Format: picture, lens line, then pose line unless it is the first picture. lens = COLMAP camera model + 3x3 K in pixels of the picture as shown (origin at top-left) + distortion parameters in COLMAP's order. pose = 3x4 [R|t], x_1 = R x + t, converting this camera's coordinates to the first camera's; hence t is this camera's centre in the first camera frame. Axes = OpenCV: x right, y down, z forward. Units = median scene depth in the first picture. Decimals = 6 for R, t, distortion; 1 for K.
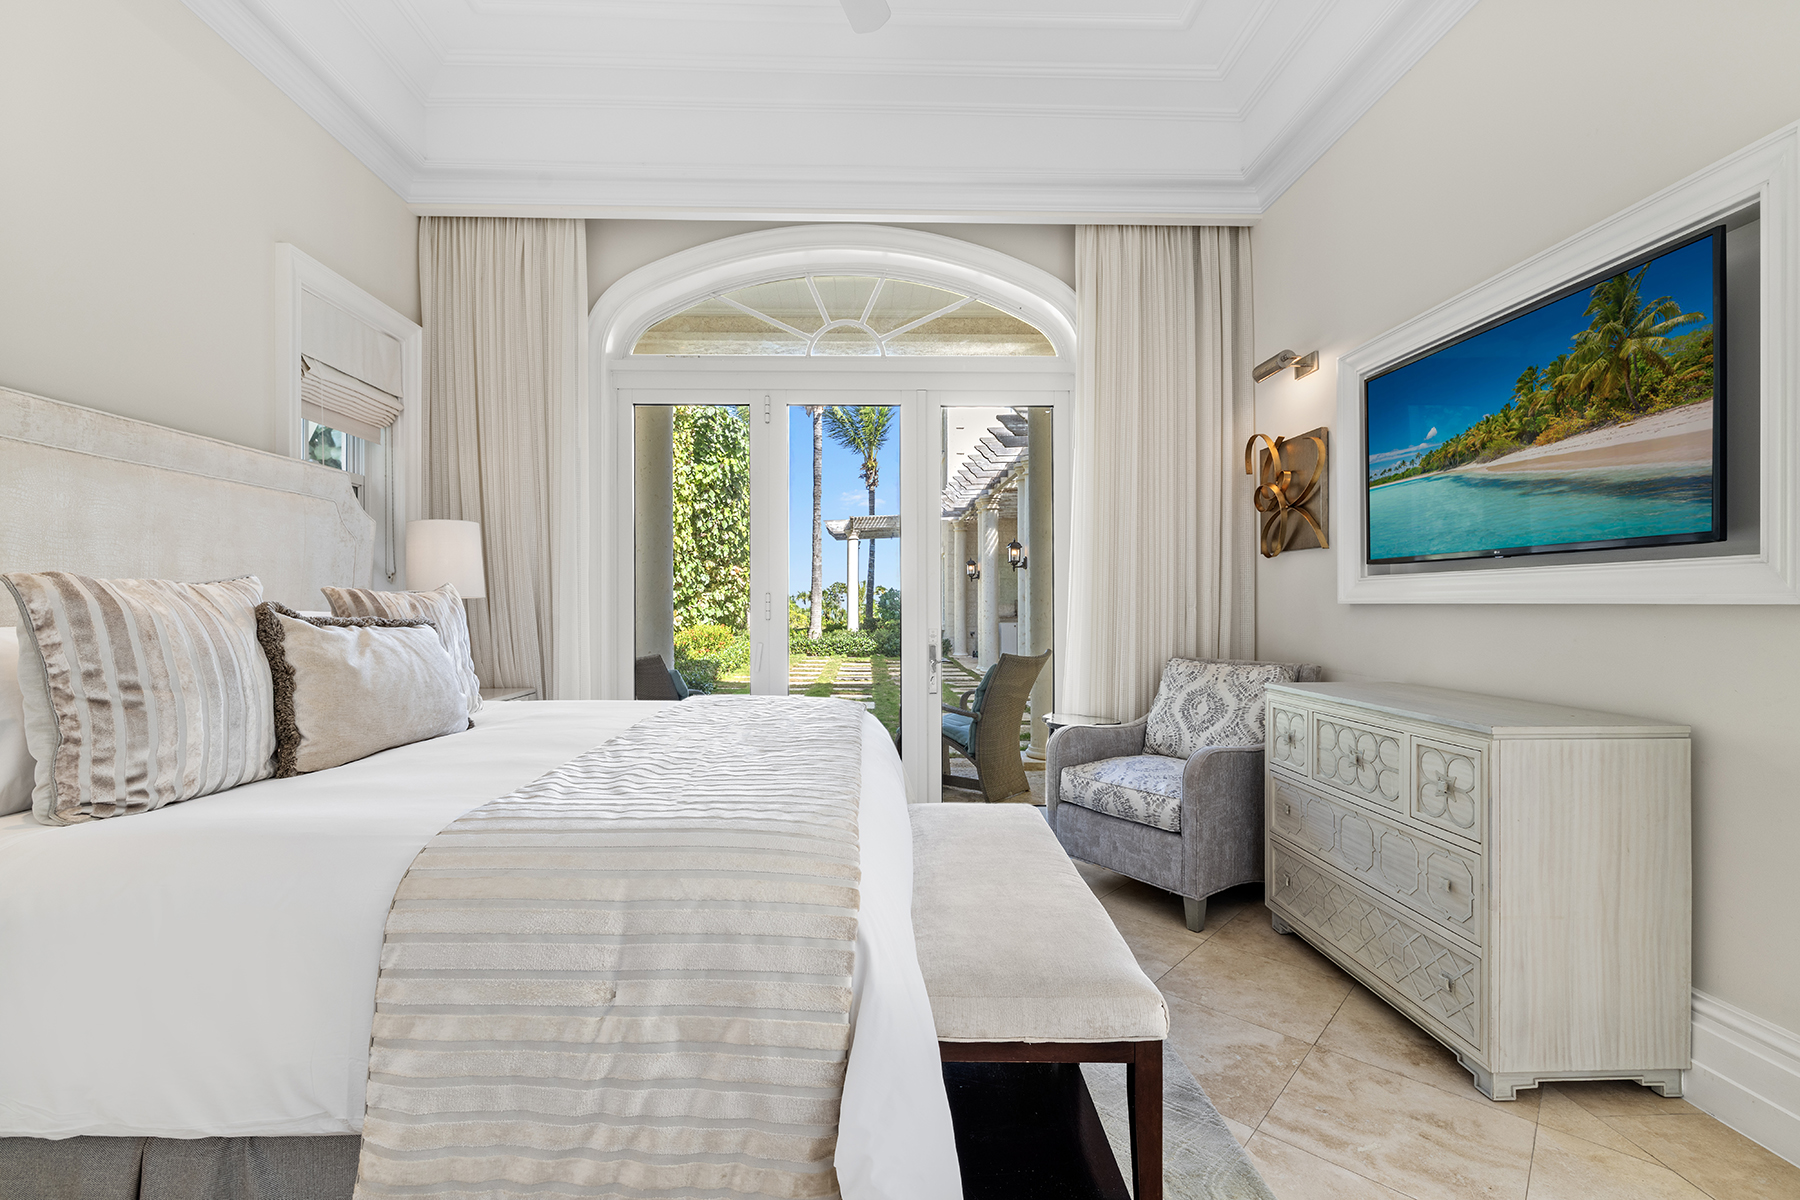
lens RADIAL K [[776.3, 0, 887.6], [0, 776.3, 609.6], [0, 0, 1]] dist [0.001535, 0.001366]
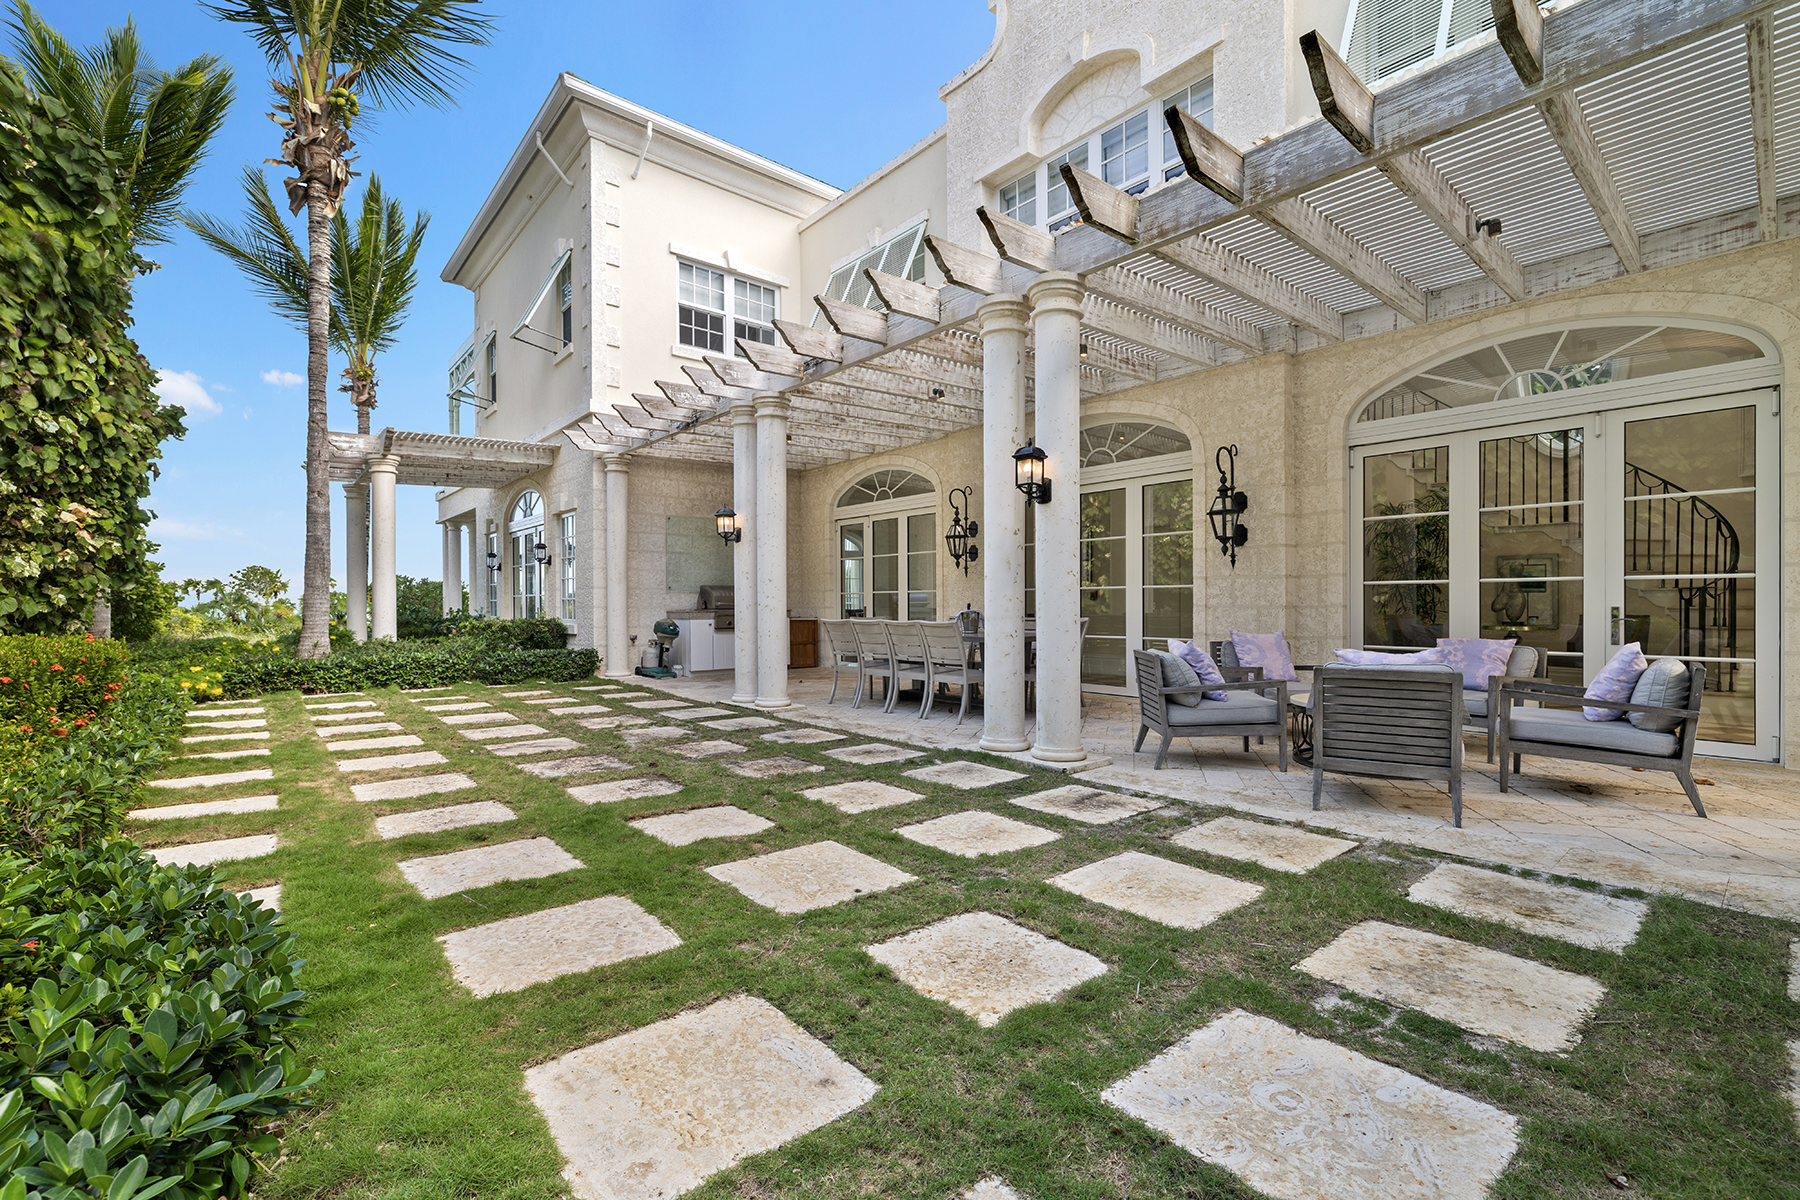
lens RADIAL K [[776.3, 0, 904.9], [0, 776.3, 610.2], [0, 0, 1]] dist [0.001535, 0.001366]
pose [[0.790567, -0.008849, 0.612312, -0.520895], [0.004230, 0.999951, 0.008990, 0.020175], [-0.612361, -0.004517, 0.790565, 1.958689]]
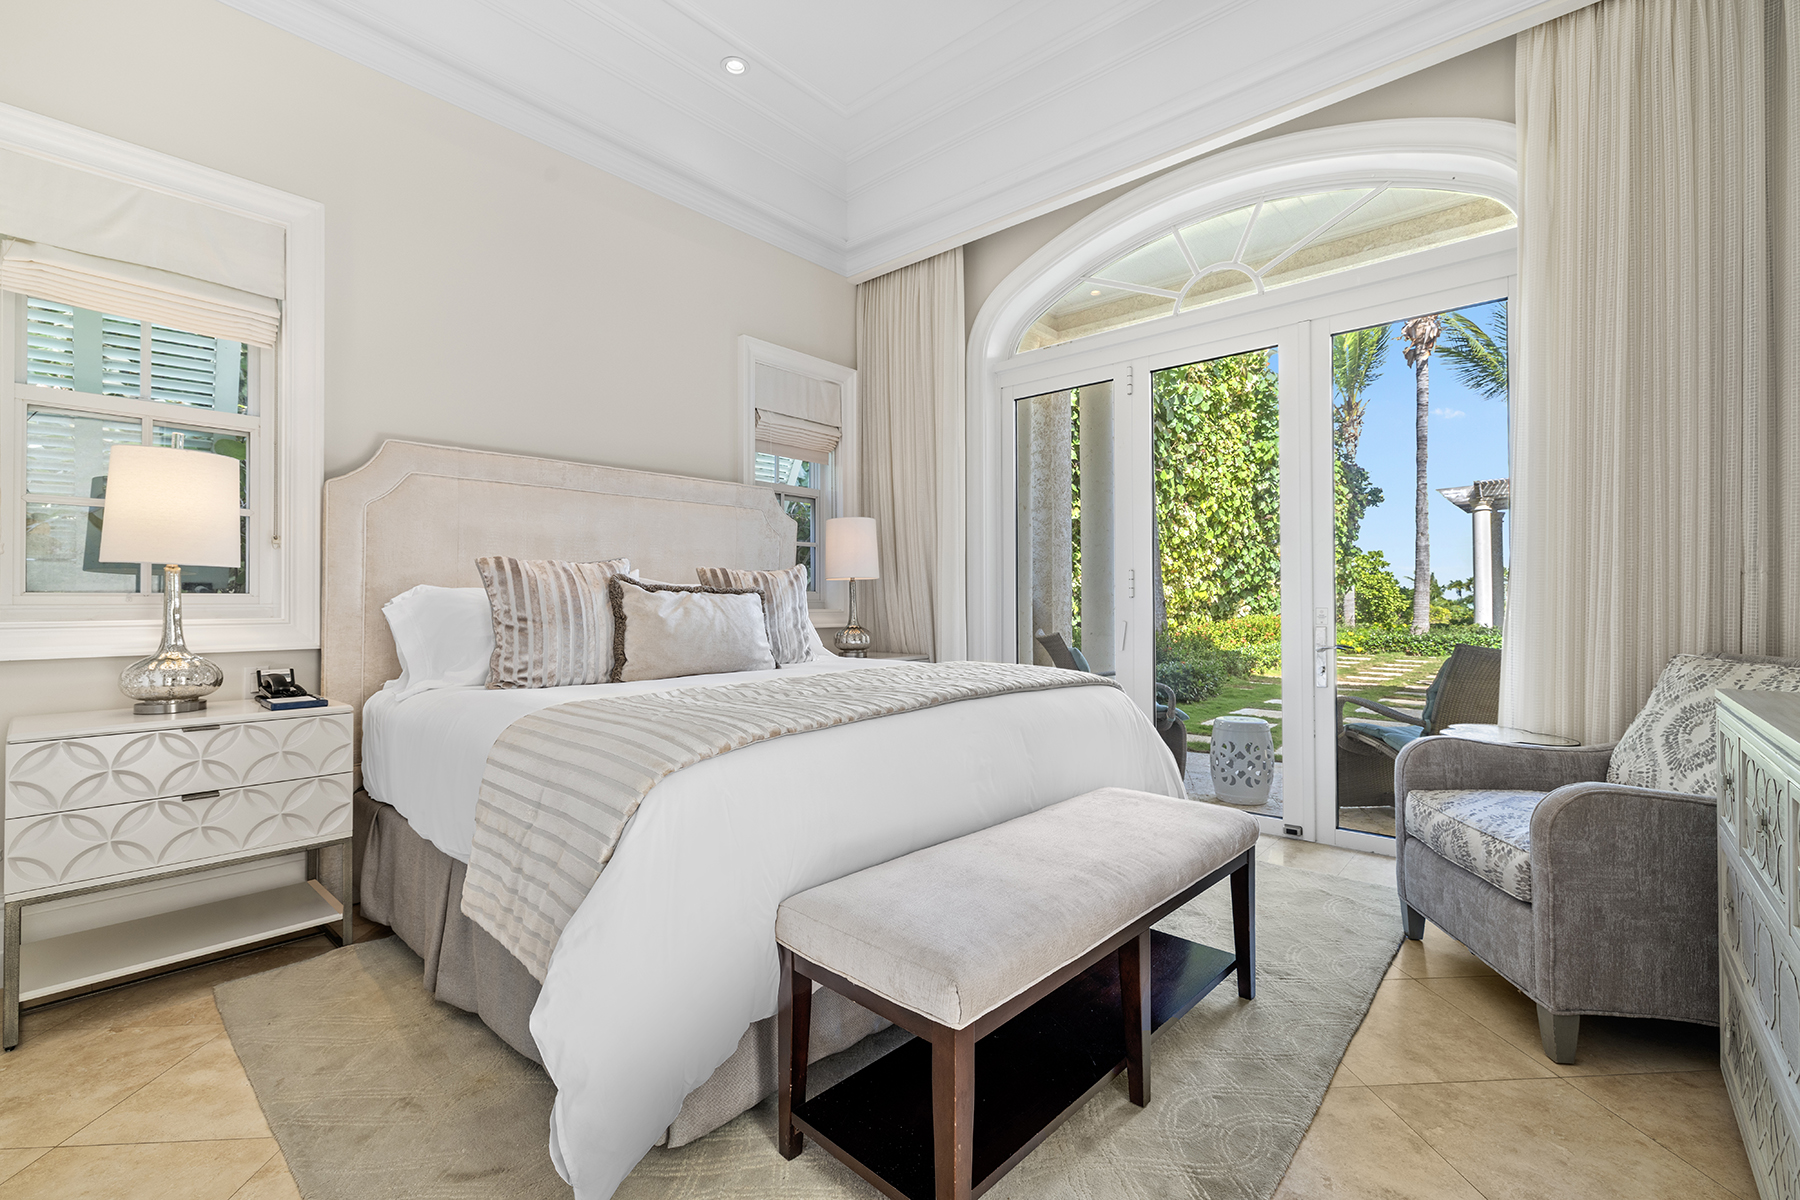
lens RADIAL K [[776.3, 0, 899.7], [0, 776.3, 598.0], [0, 0, 1]] dist [0.001535, 0.001366]
pose [[0.730625, -0.002716, -0.682774, 0.345593], [-0.001267, 0.999985, -0.005333, 0.023020], [0.682778, 0.004761, 0.730610, 0.112542]]
